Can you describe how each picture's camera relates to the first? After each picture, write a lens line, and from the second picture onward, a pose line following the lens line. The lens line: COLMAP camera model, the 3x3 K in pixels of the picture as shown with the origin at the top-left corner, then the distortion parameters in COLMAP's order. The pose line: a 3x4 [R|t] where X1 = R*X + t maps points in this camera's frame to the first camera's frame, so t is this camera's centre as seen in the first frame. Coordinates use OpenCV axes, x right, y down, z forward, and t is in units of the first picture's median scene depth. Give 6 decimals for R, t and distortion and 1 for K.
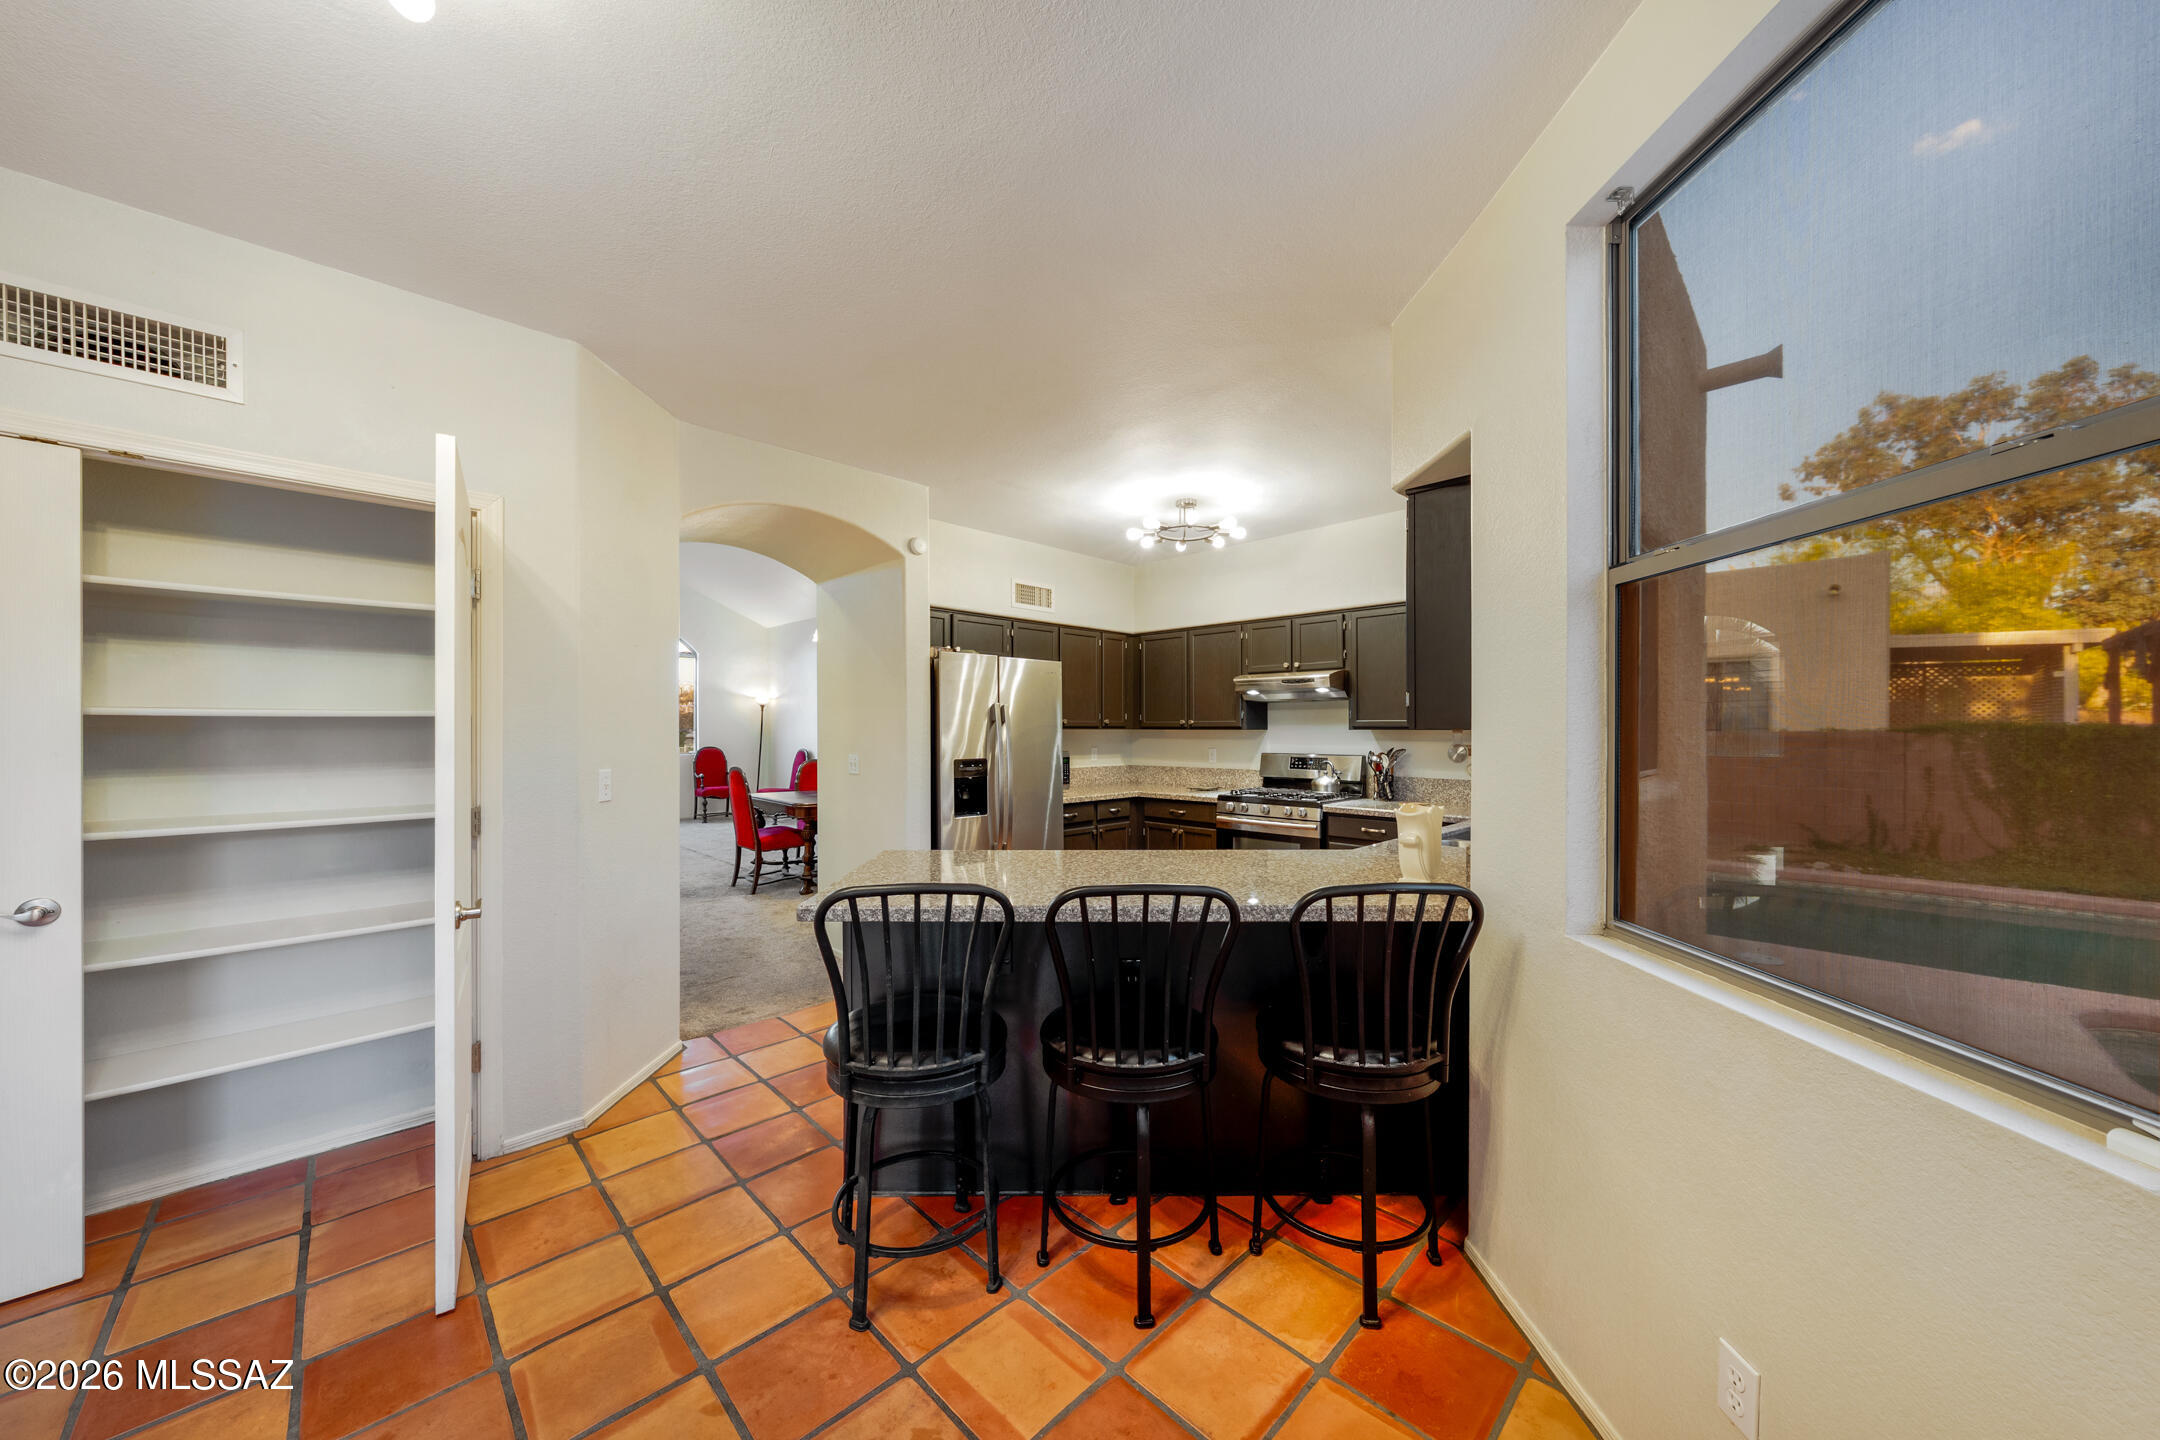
lens RADIAL K [[742.6, 0, 1075.4], [0, 742.6, 694.3], [0, 0, 1]] dist [0.000520, 0.000080]
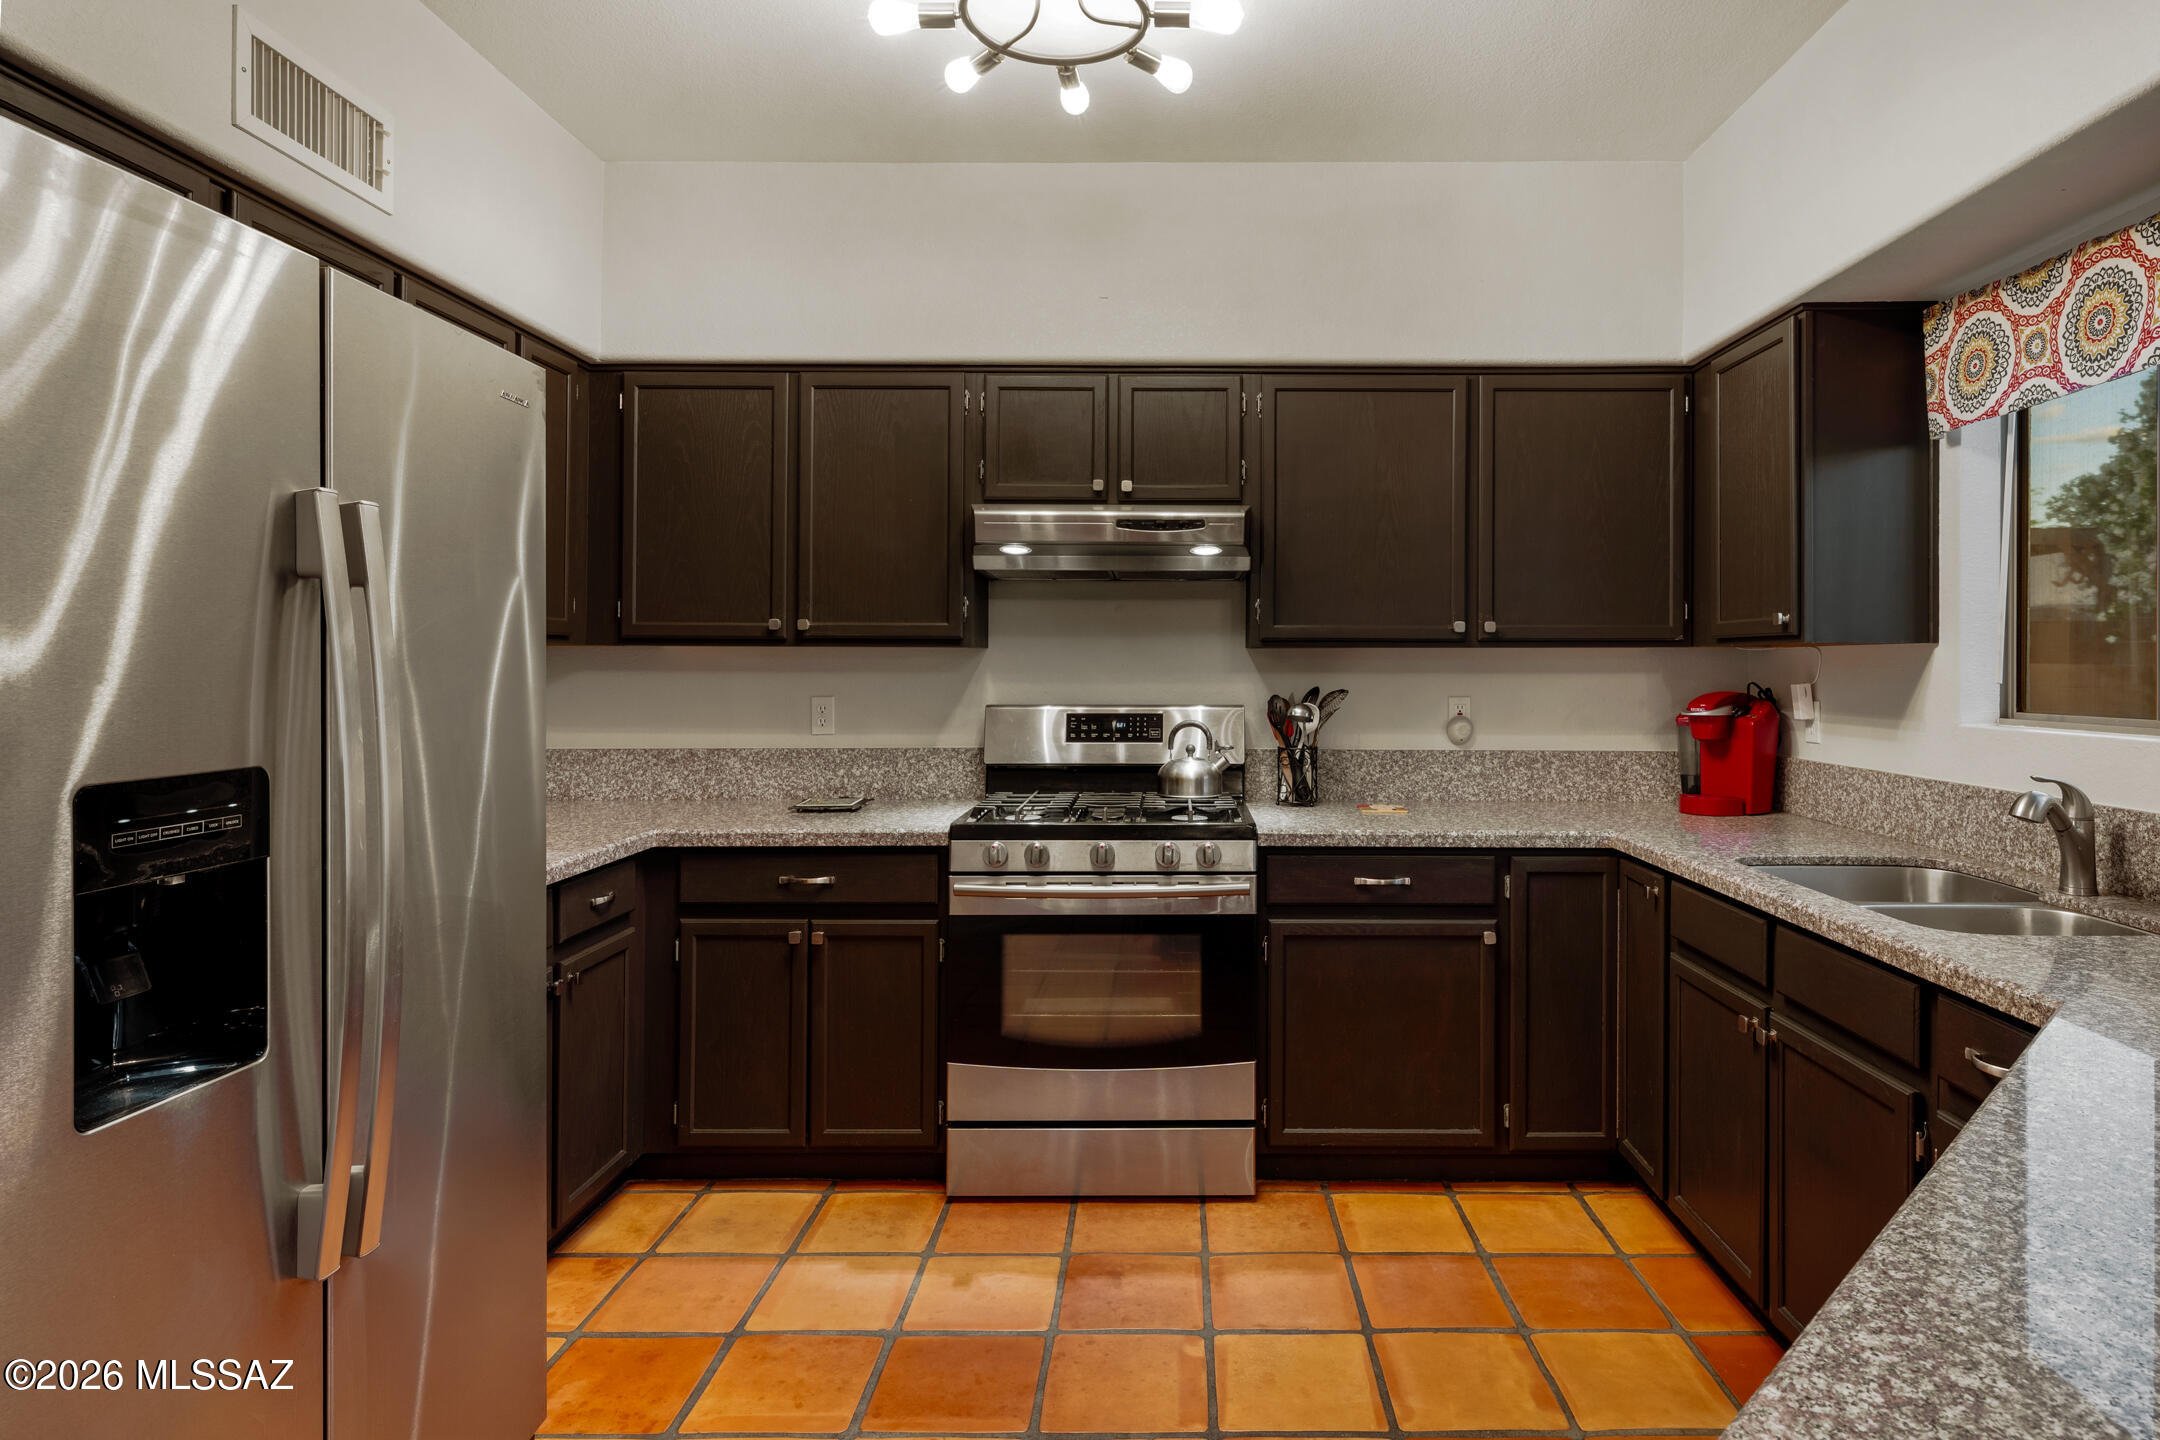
lens RADIAL K [[1208.9, 0, 1120.4], [0, 1208.9, 658.9], [0, 0, 1]] dist [-0.002074, 0.001007]
pose [[0.725746, 0.003342, 0.687955, -0.147493], [-0.034202, 0.998927, 0.031228, 0.033523], [-0.687112, -0.046194, 0.725081, 0.513456]]
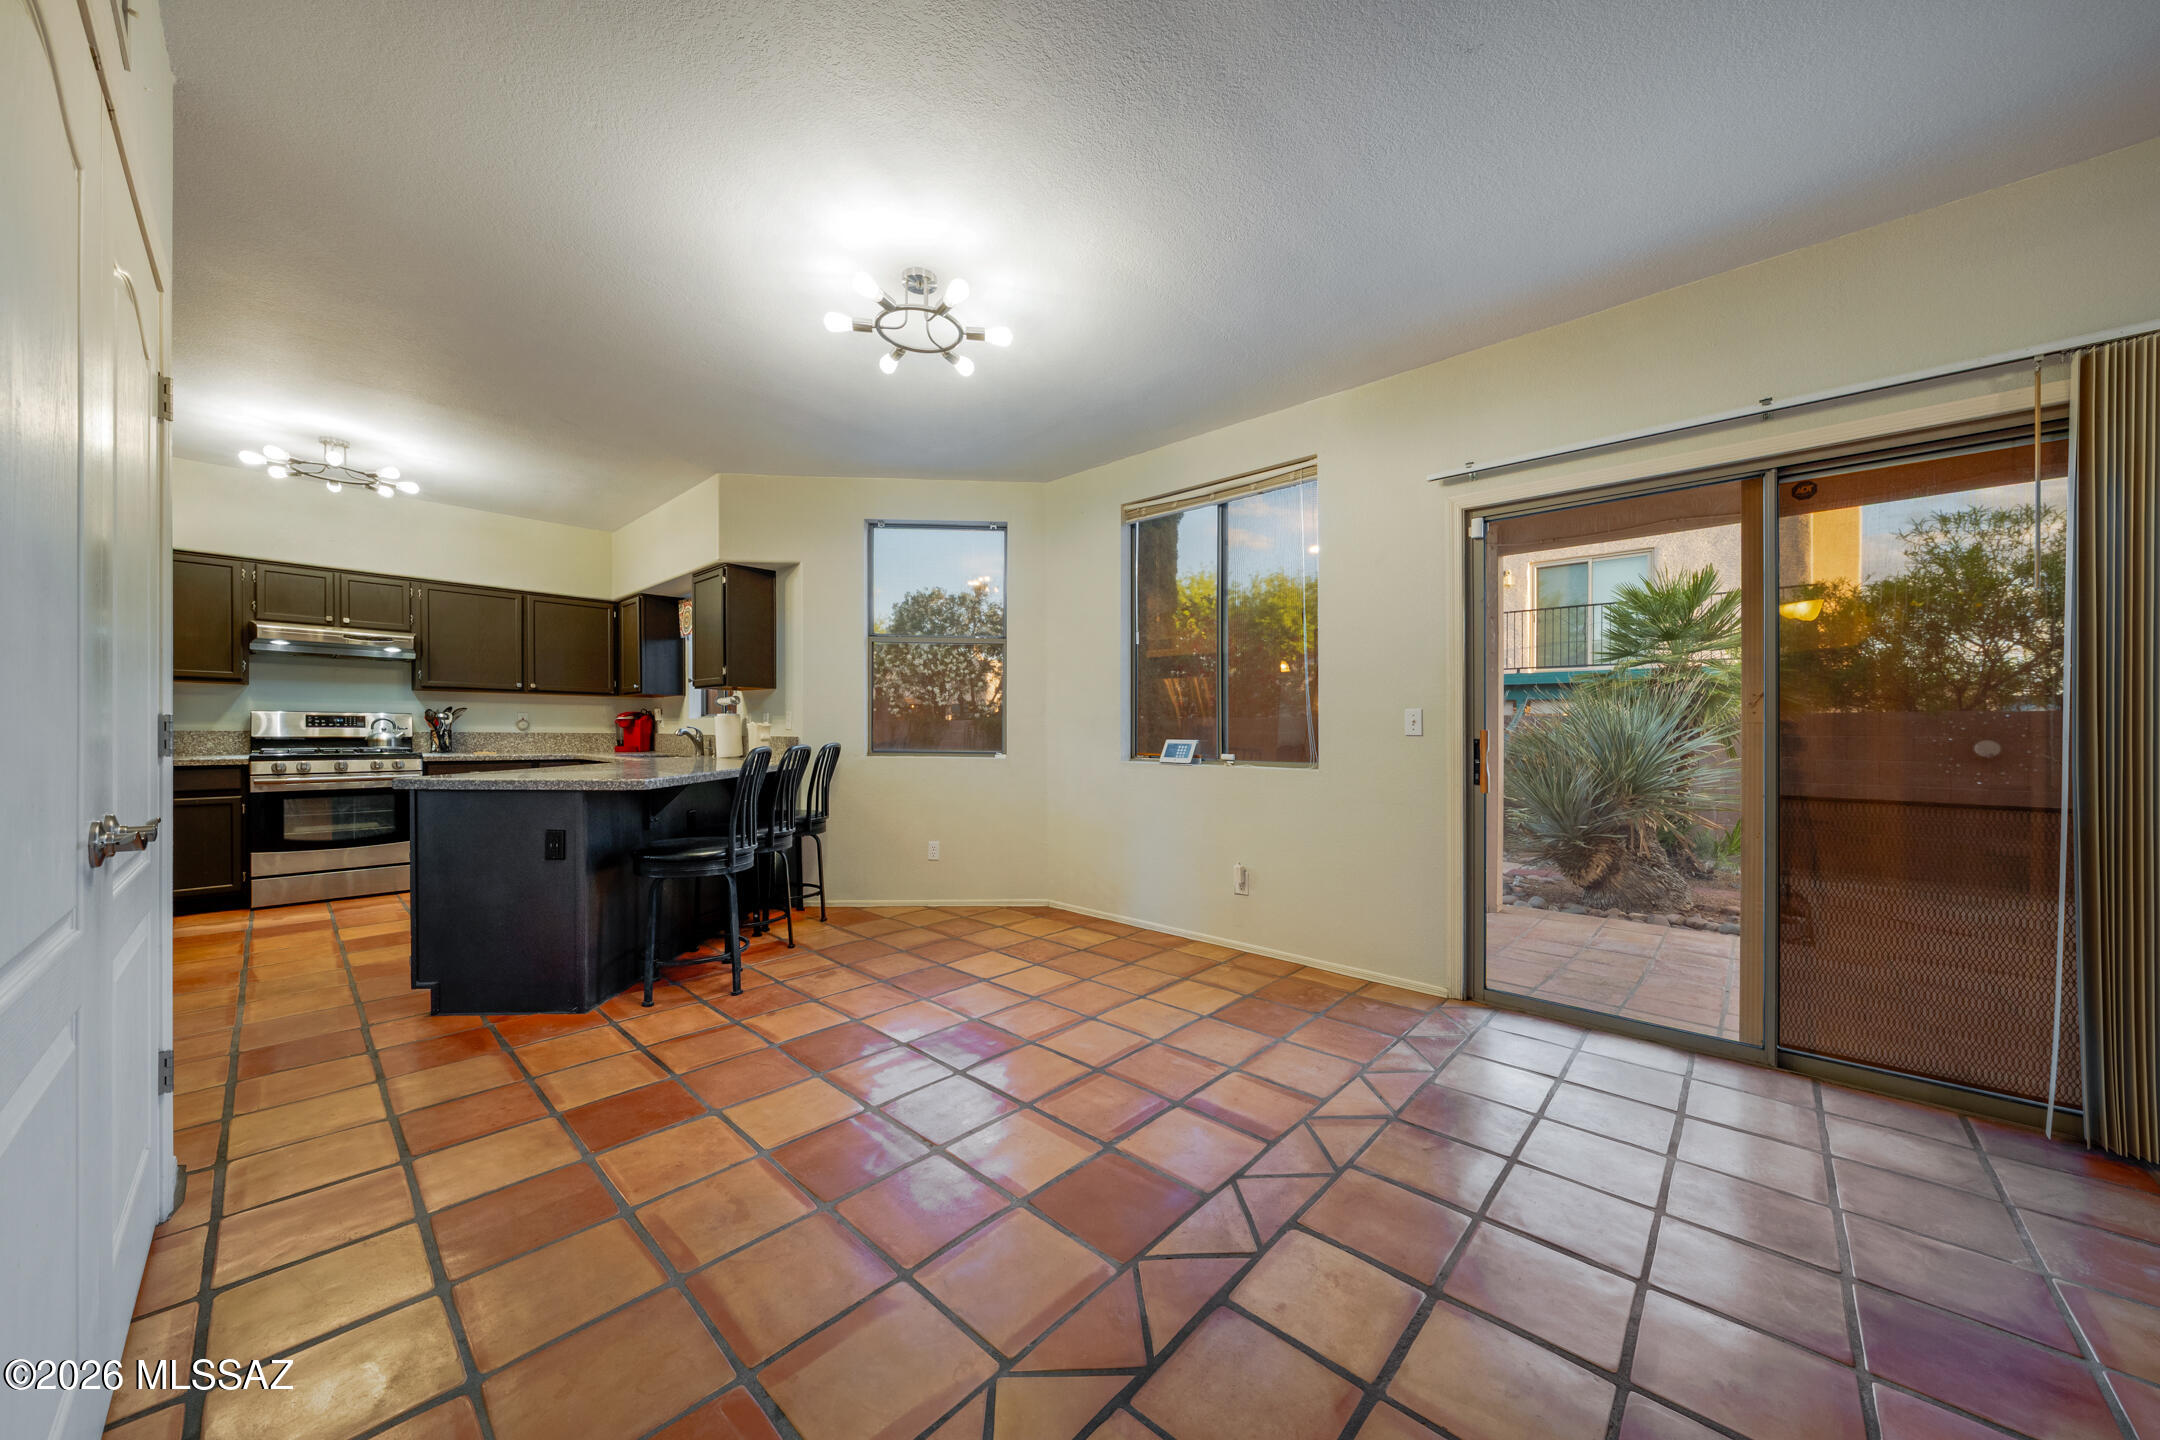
lens RADIAL K [[742.6, 0, 1115.3], [0, 742.6, 739.5], [0, 0, 1]] dist [0.000520, 0.000080]
pose [[-0.080479, -0.013238, 0.996668, -0.713027], [-0.052470, 0.998582, 0.009027, 0.053718], [-0.995374, -0.051569, -0.081060, 0.084732]]
